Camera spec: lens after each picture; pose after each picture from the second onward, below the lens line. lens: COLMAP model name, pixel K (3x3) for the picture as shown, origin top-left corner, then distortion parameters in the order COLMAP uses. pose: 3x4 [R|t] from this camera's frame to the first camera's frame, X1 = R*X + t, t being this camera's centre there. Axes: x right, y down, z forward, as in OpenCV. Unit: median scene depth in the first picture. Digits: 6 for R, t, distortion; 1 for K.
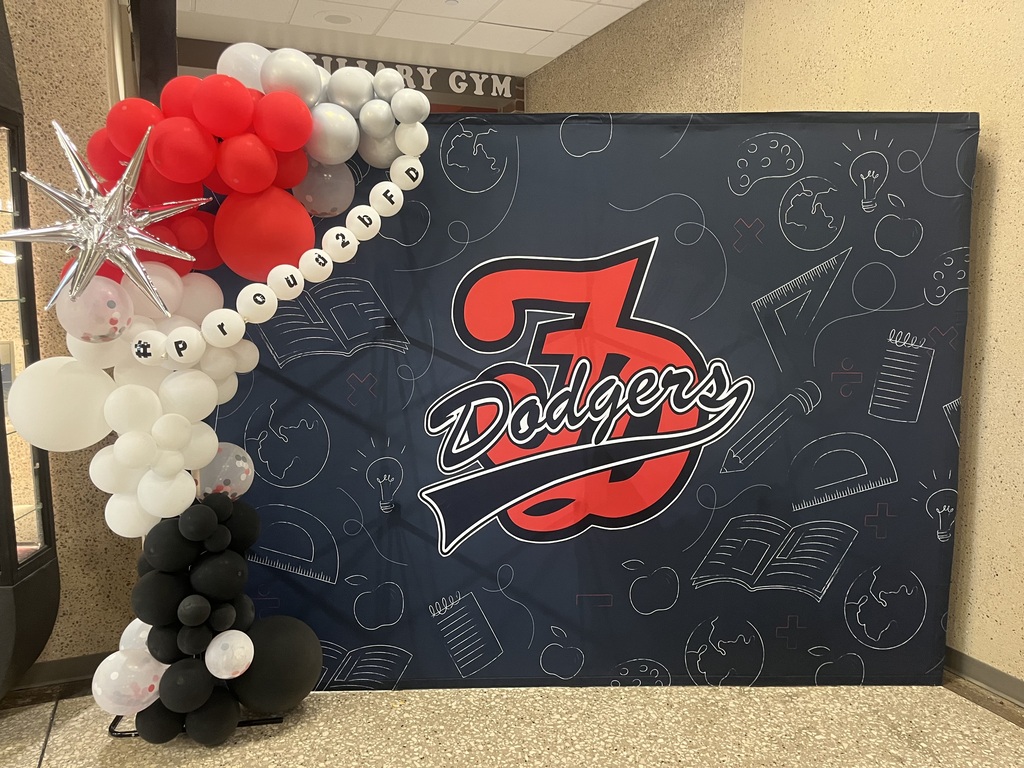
lens RADIAL K [[757.8, 0, 512.0], [0, 757.8, 384.0], [0, 0, 1]] dist [0.084174, -0.124506]
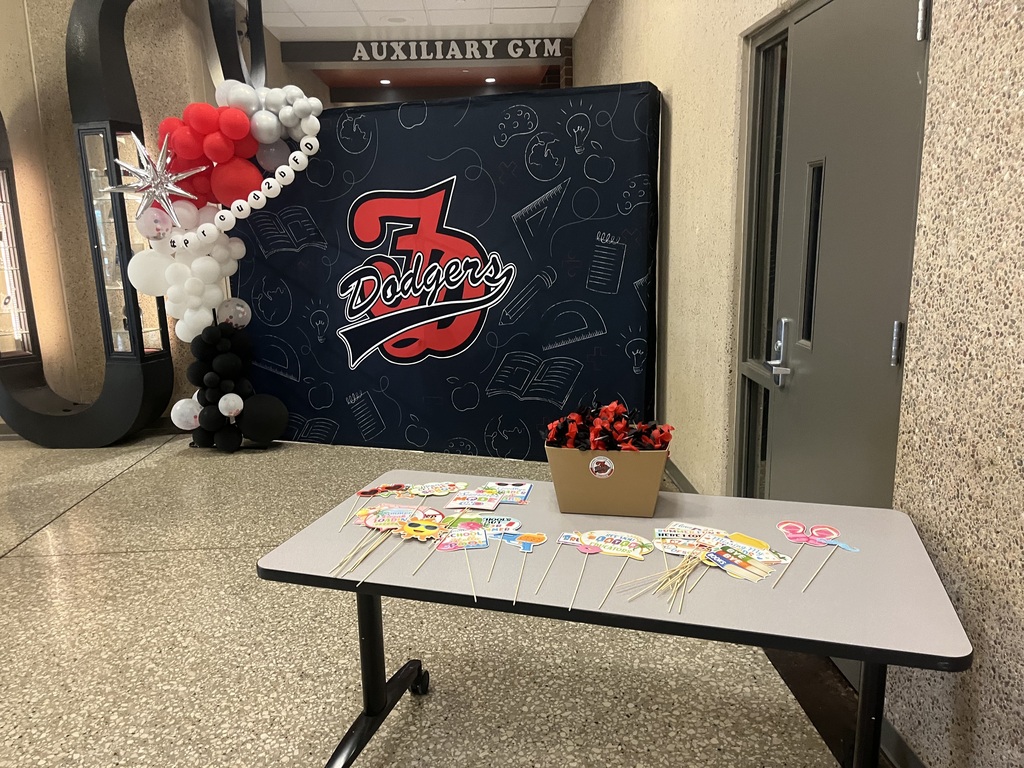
lens RADIAL K [[757.8, 0, 512.0], [0, 757.8, 384.0], [0, 0, 1]] dist [0.084174, -0.124506]
pose [[0.934523, 0.052686, -0.351983, 0.877988], [-0.022740, 0.995801, 0.088681, 0.099748], [0.355177, -0.074870, 0.931796, -0.492467]]
